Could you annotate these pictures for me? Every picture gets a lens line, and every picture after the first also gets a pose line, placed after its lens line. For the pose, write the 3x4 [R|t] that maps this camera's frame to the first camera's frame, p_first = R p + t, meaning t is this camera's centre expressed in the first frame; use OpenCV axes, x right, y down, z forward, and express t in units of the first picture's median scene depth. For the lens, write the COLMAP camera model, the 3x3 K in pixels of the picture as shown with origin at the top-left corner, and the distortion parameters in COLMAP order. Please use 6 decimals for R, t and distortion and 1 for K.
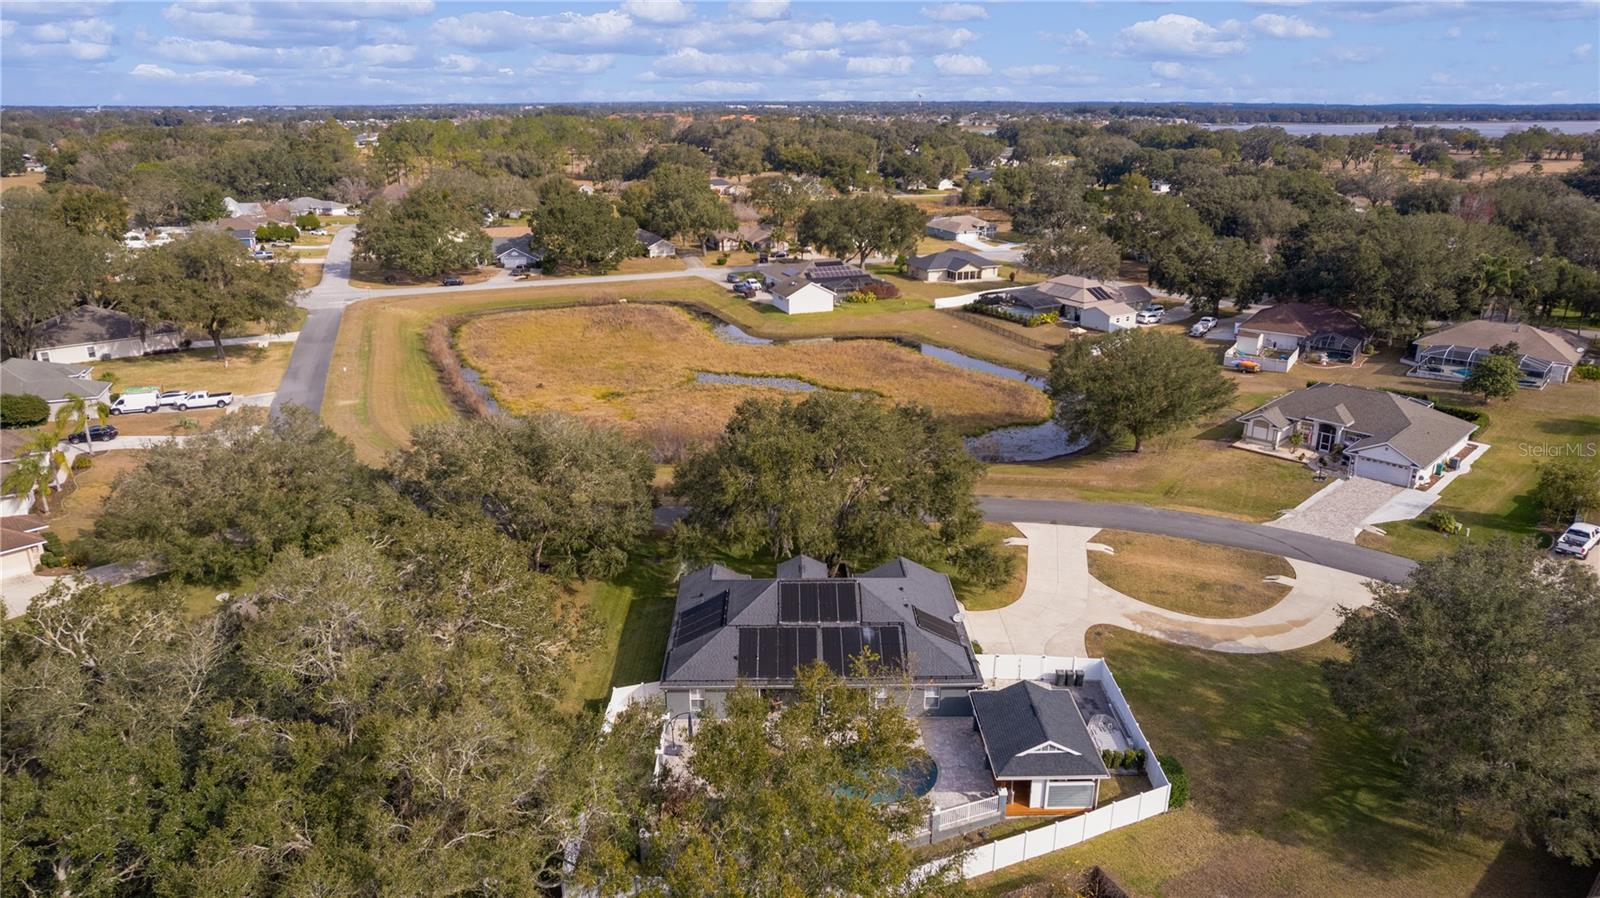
lens RADIAL K [[1032.5, 0, 794.9], [0, 1032.5, 449.9], [0, 0, 1]] dist [-0.077221, 0.068381]
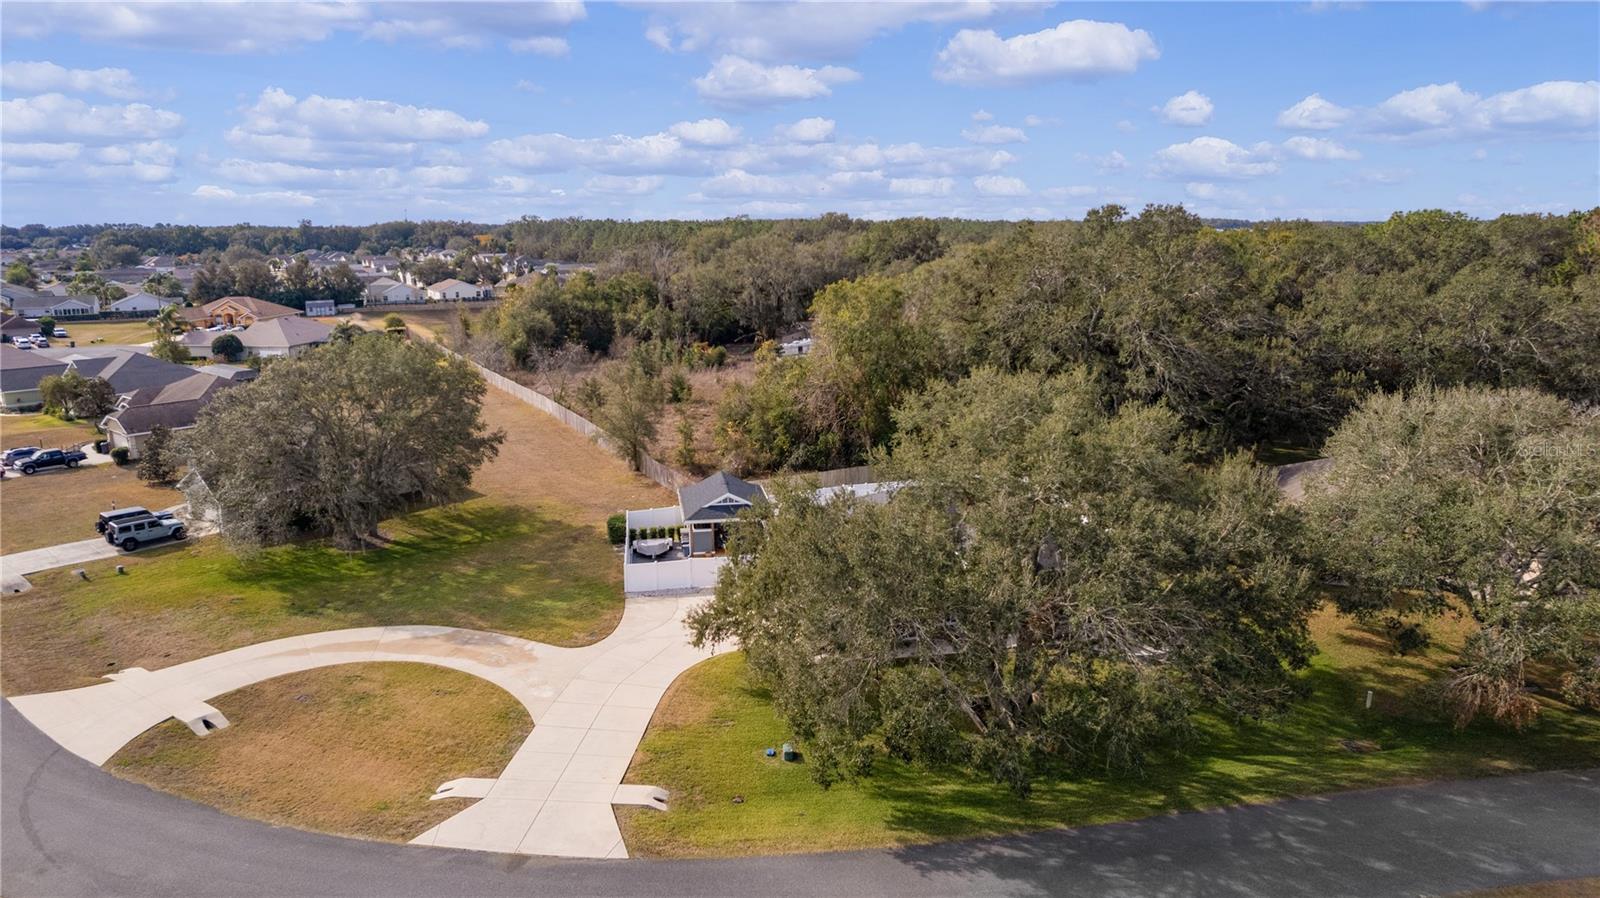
lens RADIAL K [[1027.0, 0, 799.6], [0, 1027.0, 453.8], [0, 0, 1]] dist [-0.043634, 0.029253]
pose [[-0.989444, 0.033576, -0.140973, 0.170342], [-0.045199, 0.852762, 0.520340, -0.223963], [0.137688, 0.521219, -0.842243, 1.083747]]
